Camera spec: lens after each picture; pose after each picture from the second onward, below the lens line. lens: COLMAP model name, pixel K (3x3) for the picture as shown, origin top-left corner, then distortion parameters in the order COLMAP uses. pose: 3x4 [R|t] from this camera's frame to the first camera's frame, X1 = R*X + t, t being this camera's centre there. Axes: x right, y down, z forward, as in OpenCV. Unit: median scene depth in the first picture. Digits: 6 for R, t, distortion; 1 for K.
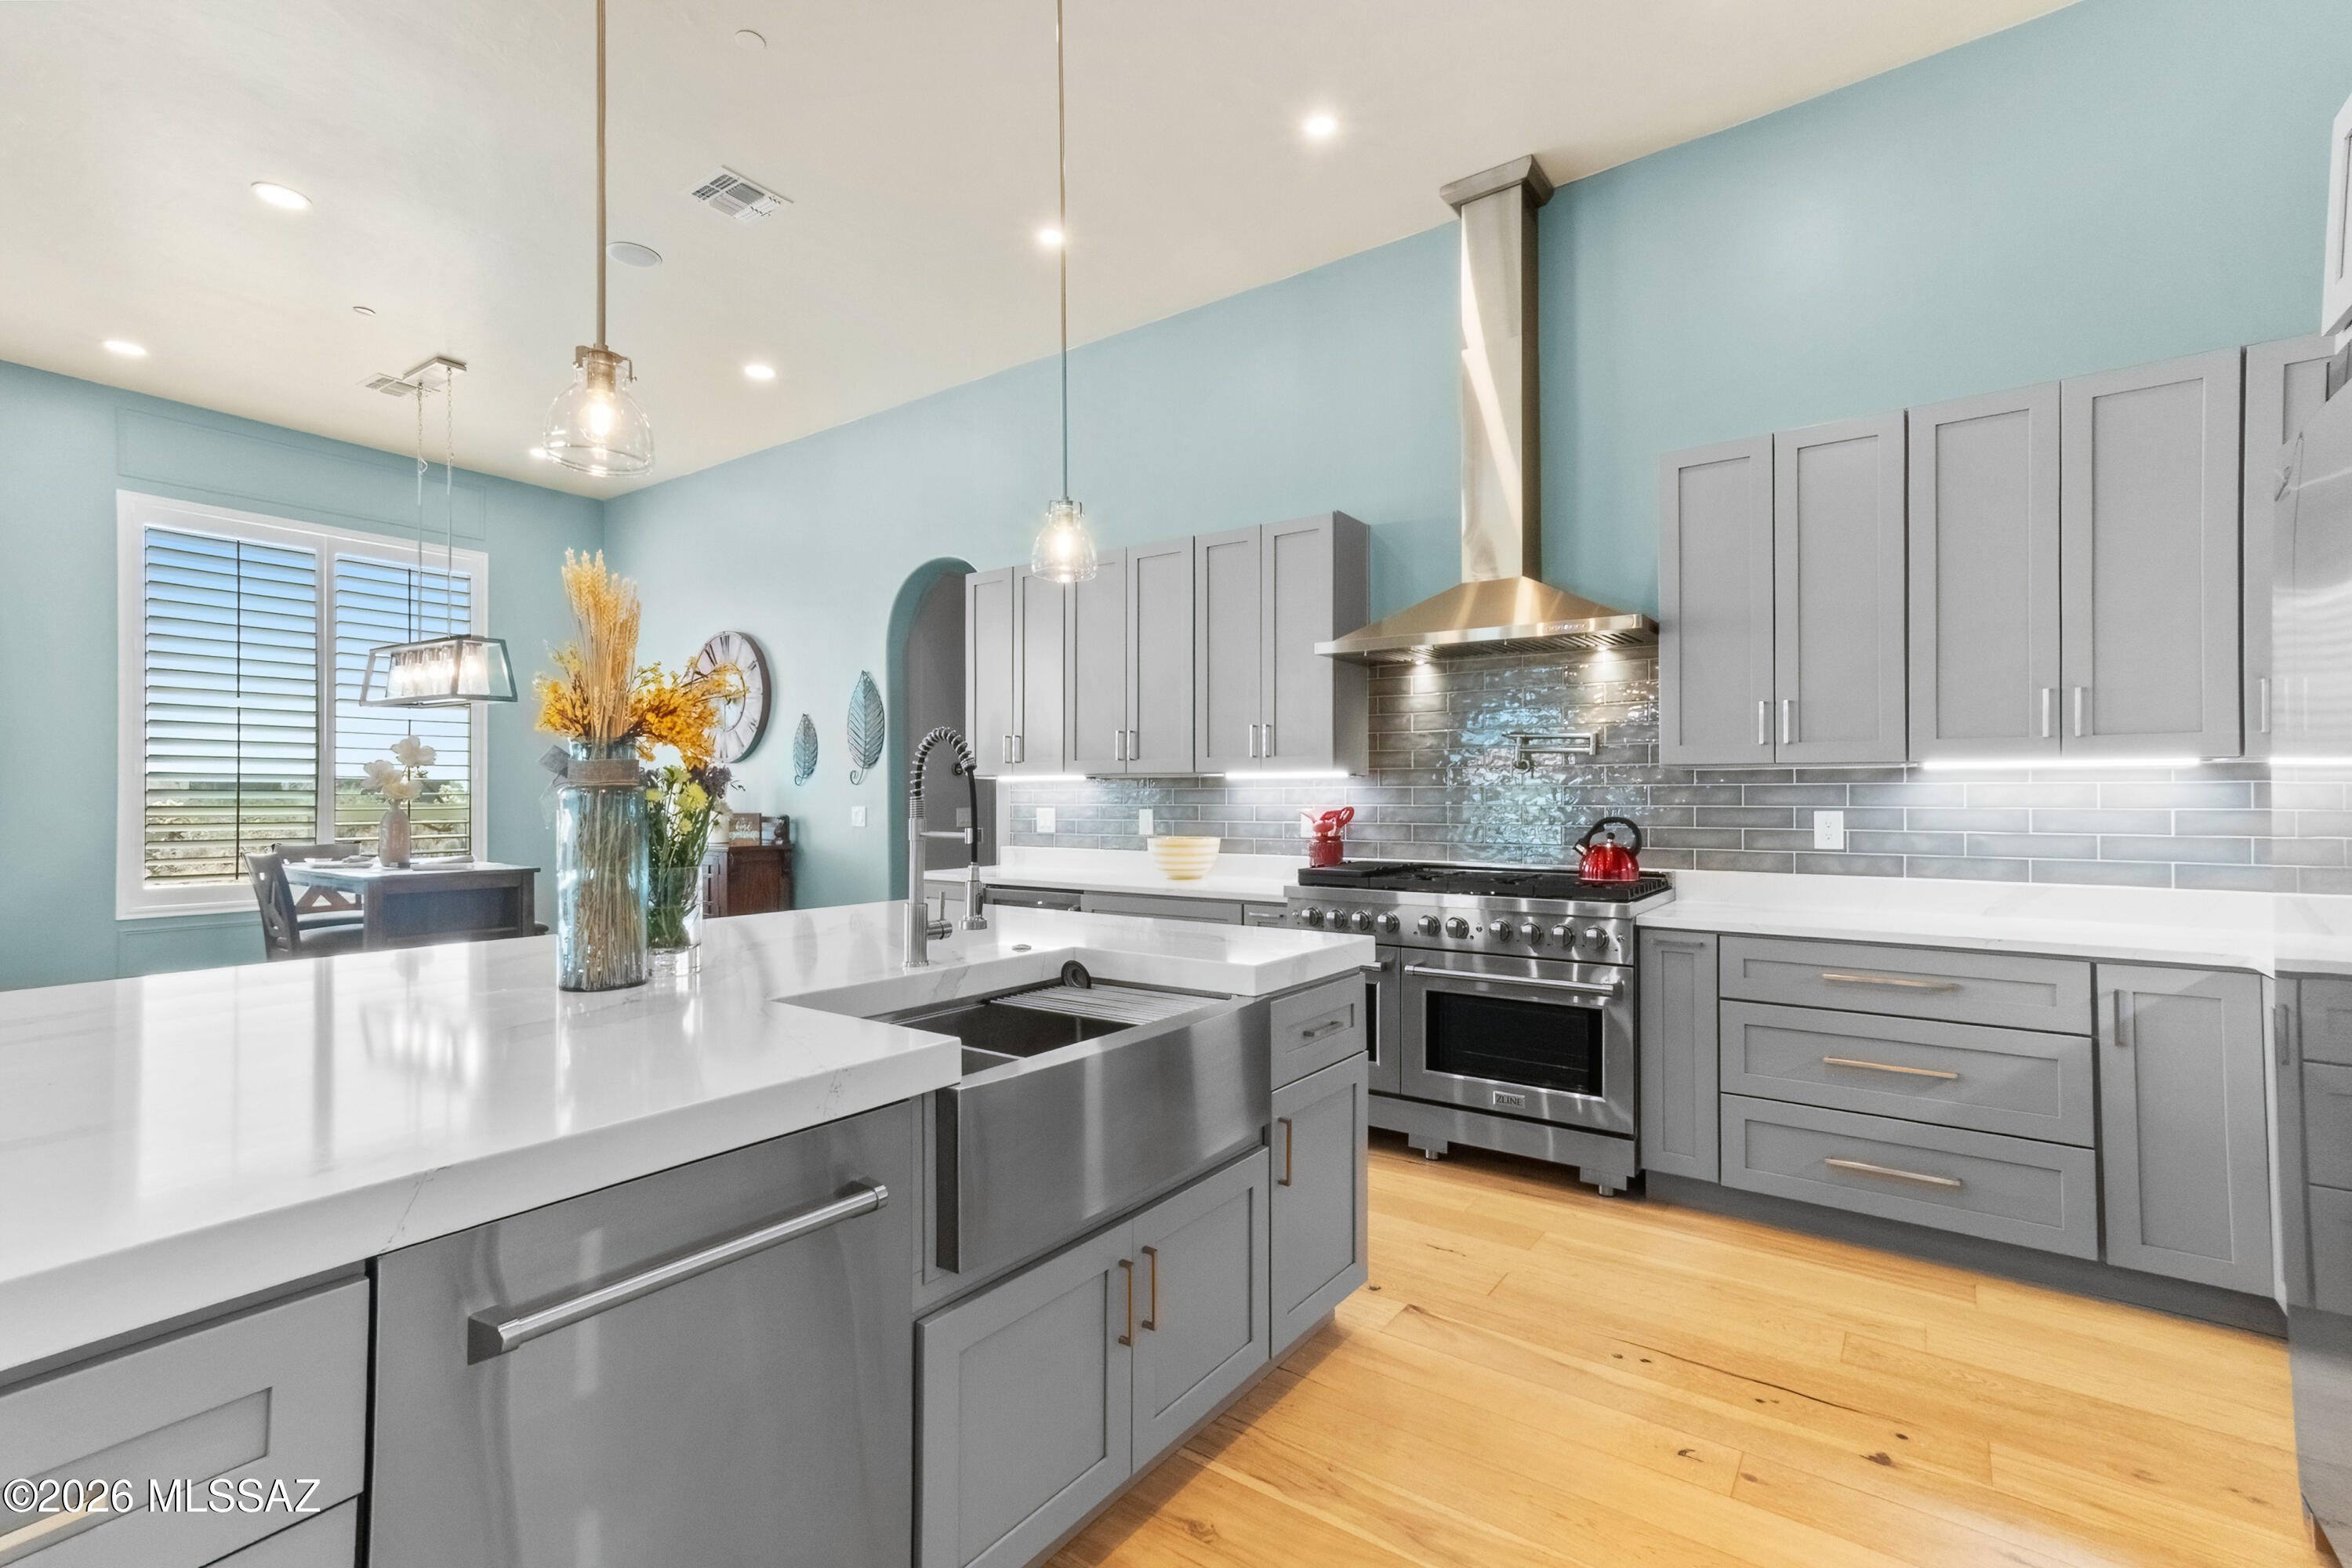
lens RADIAL K [[1056.4, 0, 1177.8], [0, 1056.4, 785.7], [0, 0, 1]] dist [-0.000918, 0.019712]
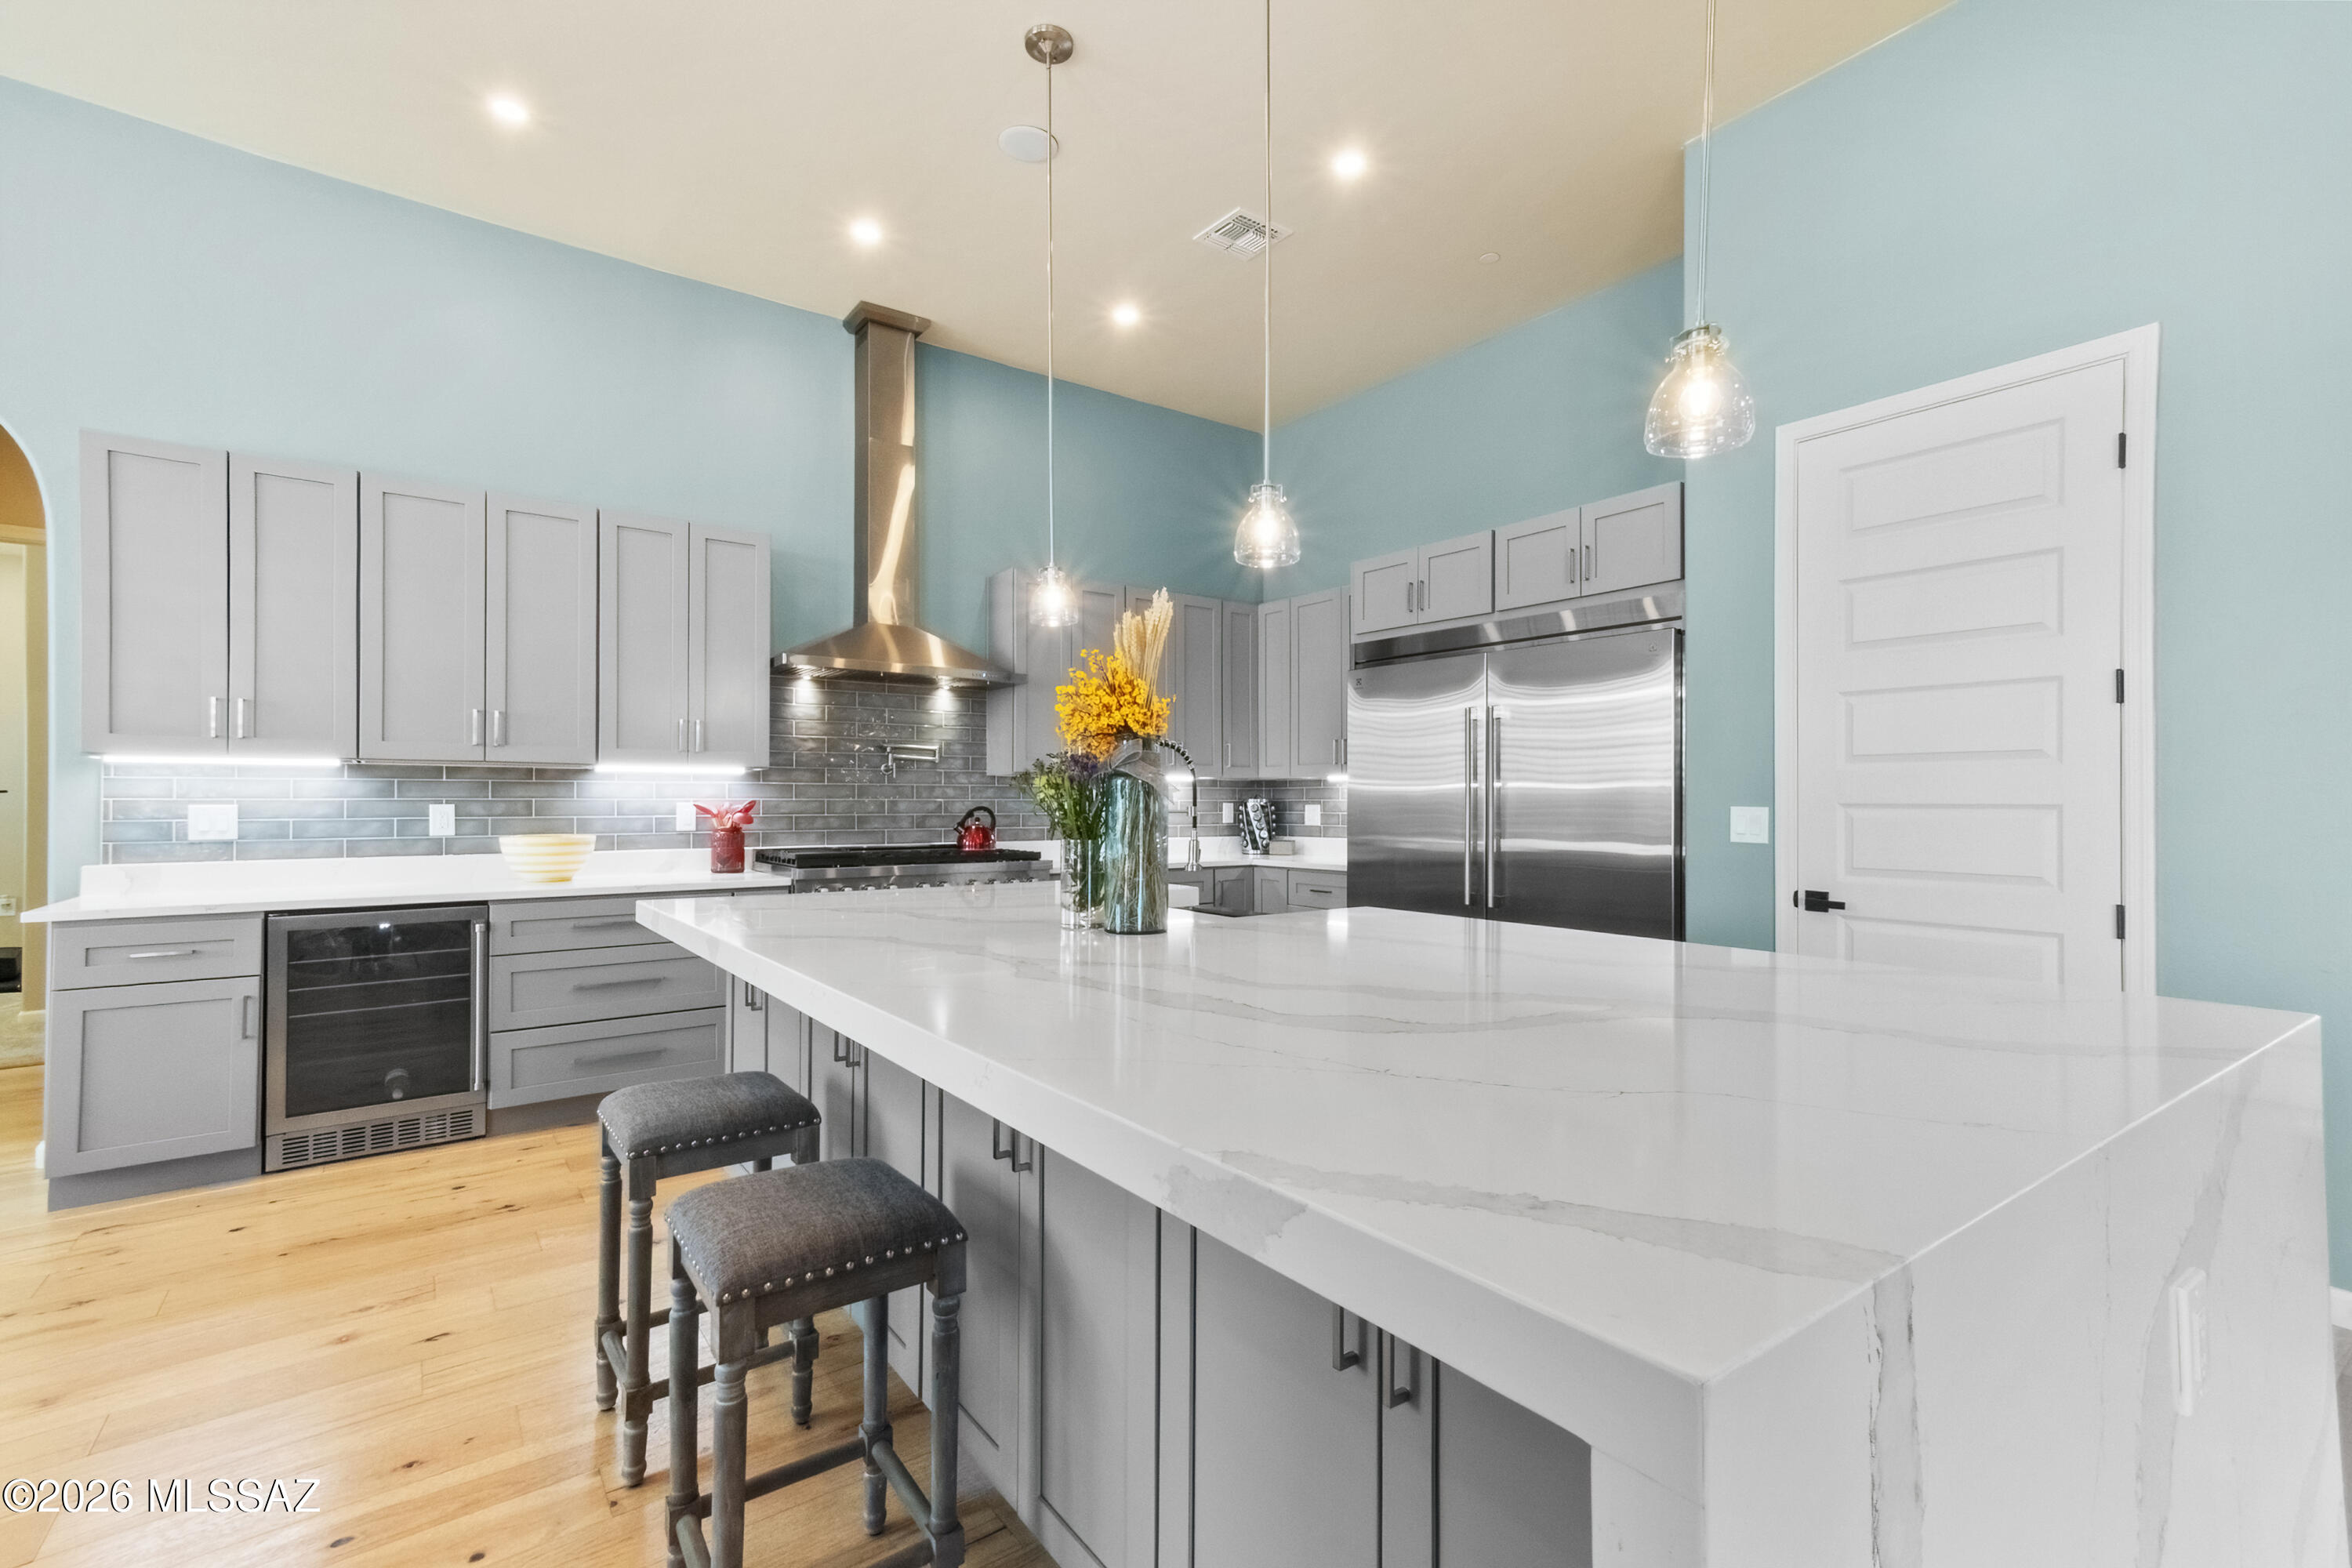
lens RADIAL K [[1054.3, 0, 1173.3], [0, 1054.3, 794.8], [0, 0, 1]] dist [-0.000833, 0.019790]
pose [[0.308685, 0.007323, 0.951136, -0.890053], [-0.012137, 0.999919, -0.003760, 0.015523], [-0.951087, -0.010383, 0.308749, 0.293992]]
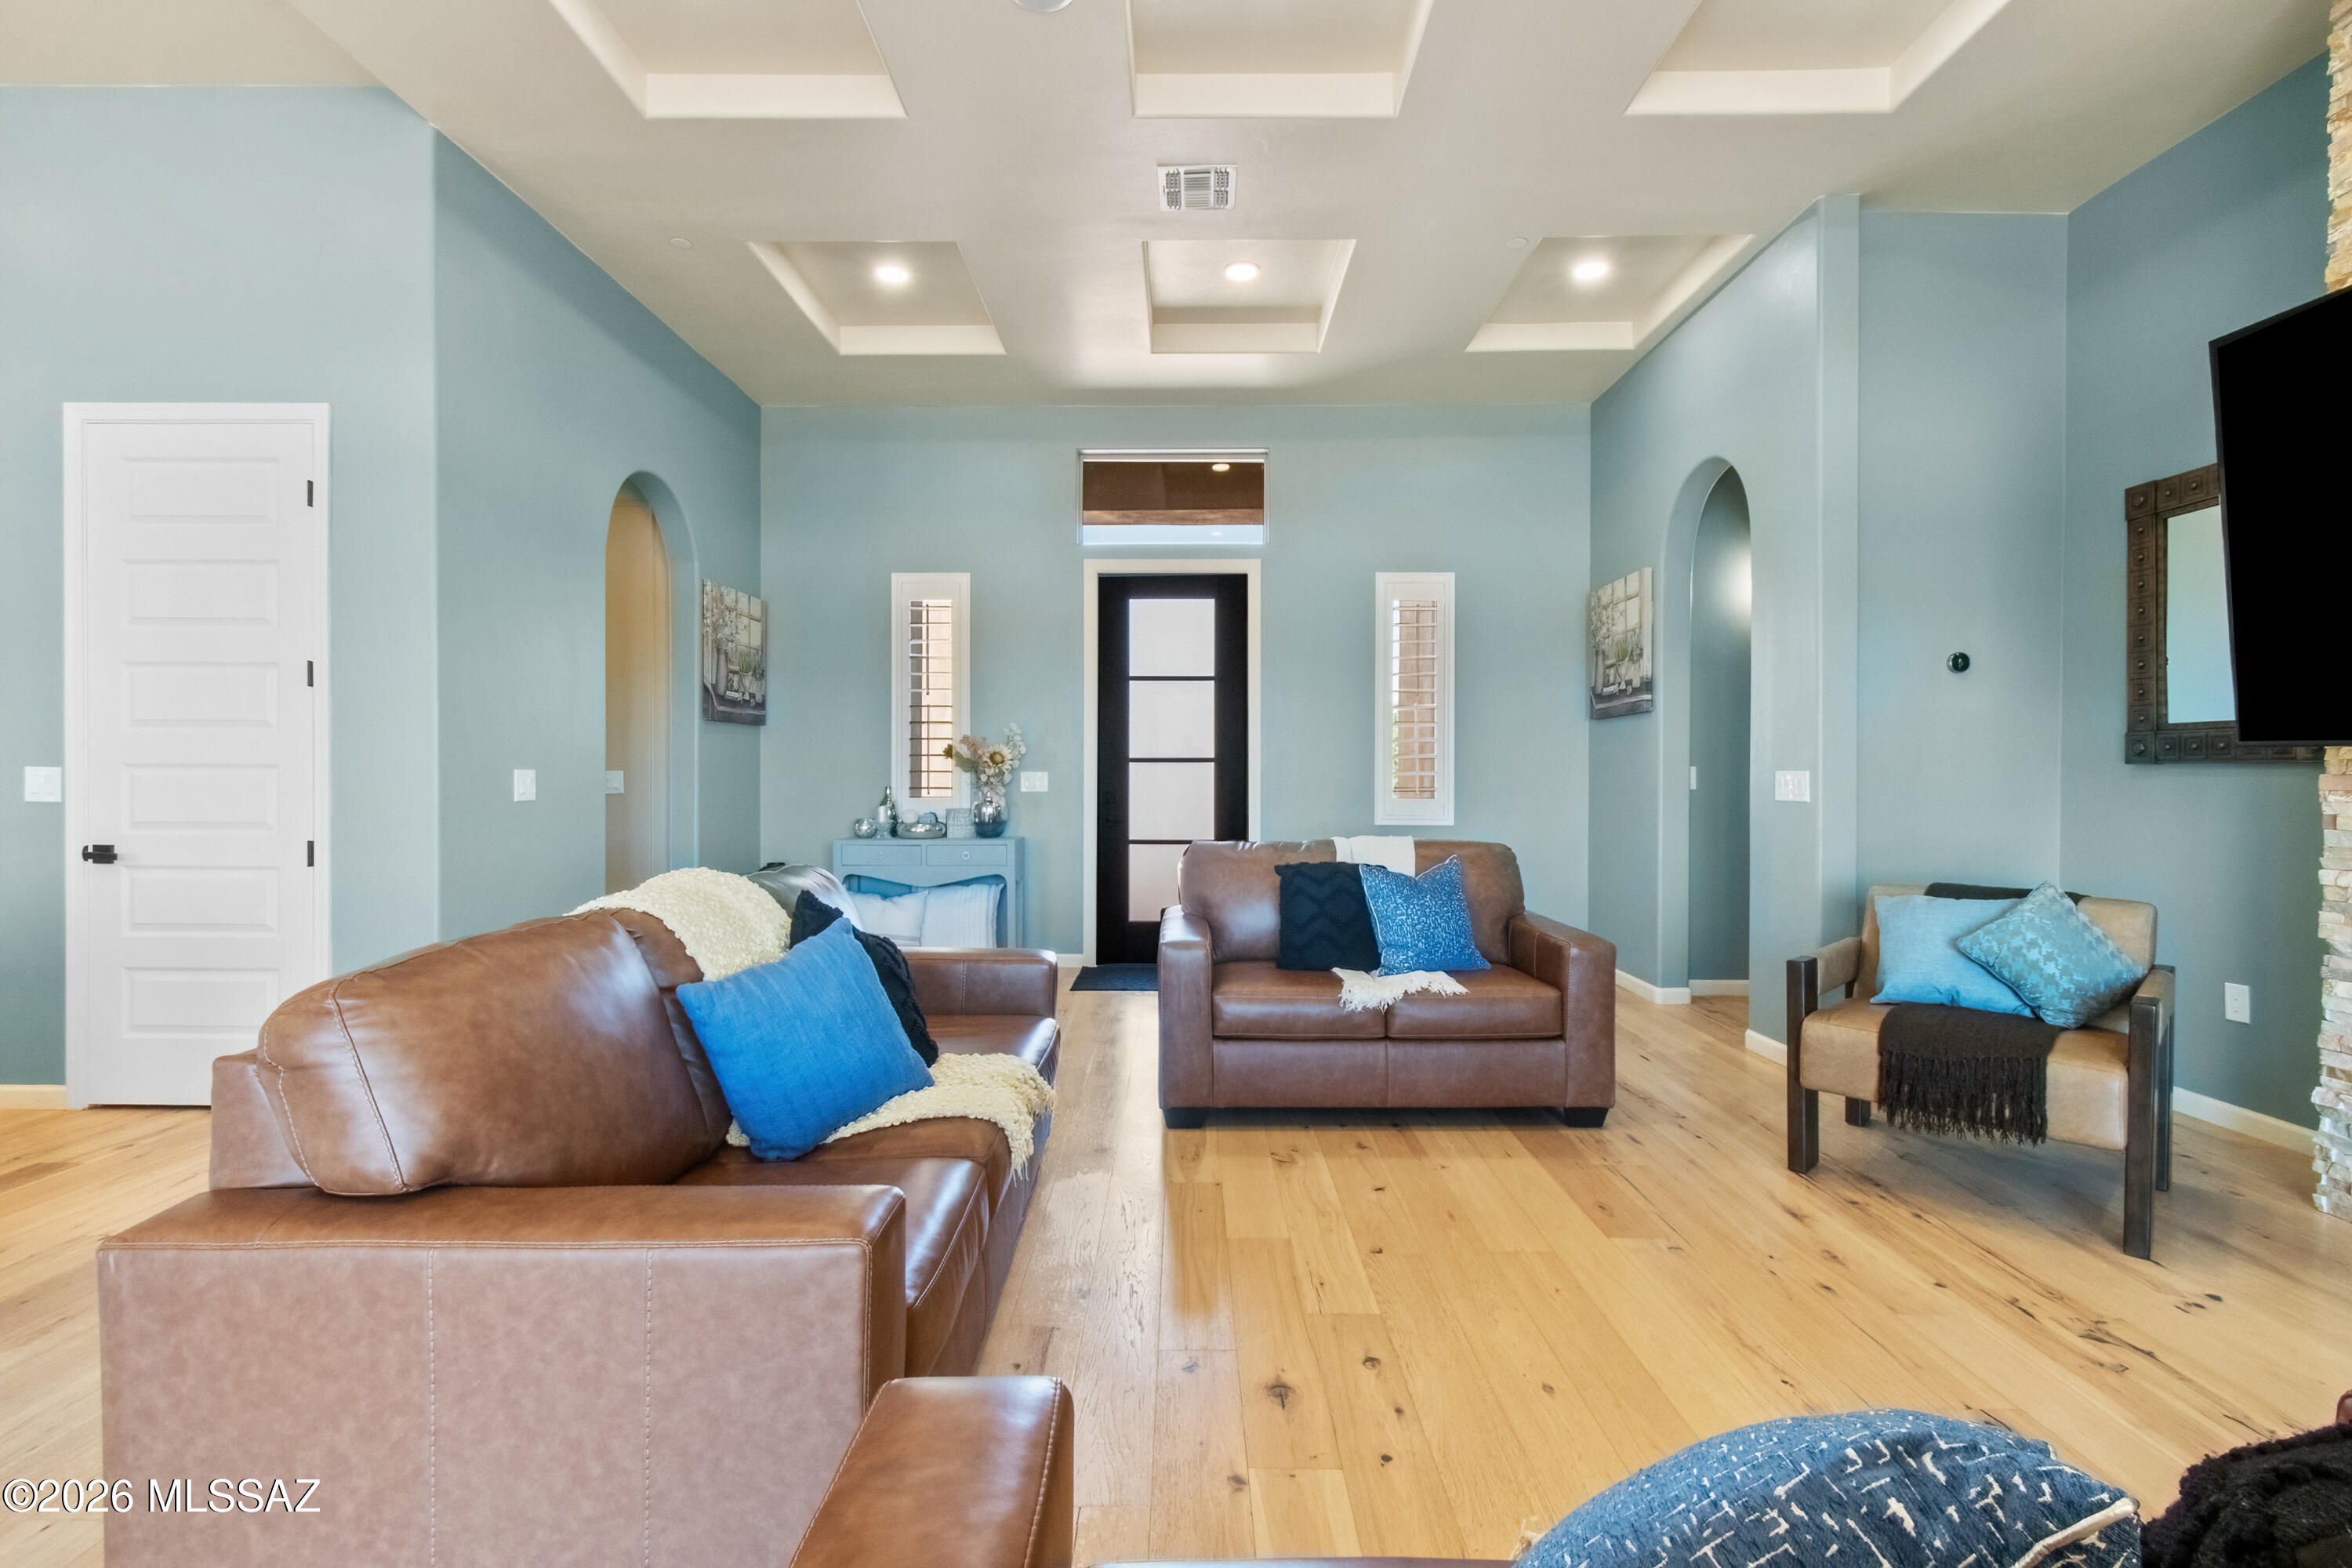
lens RADIAL K [[1053.0, 0, 1176.9], [0, 1053.0, 782.2], [0, 0, 1]] dist [0.003373, -0.000997]
pose [[-0.577038, -0.006428, 0.816692, -1.234404], [-0.010668, 0.999943, 0.000332, 0.019480], [-0.816648, -0.008521, -0.577073, -0.213772]]
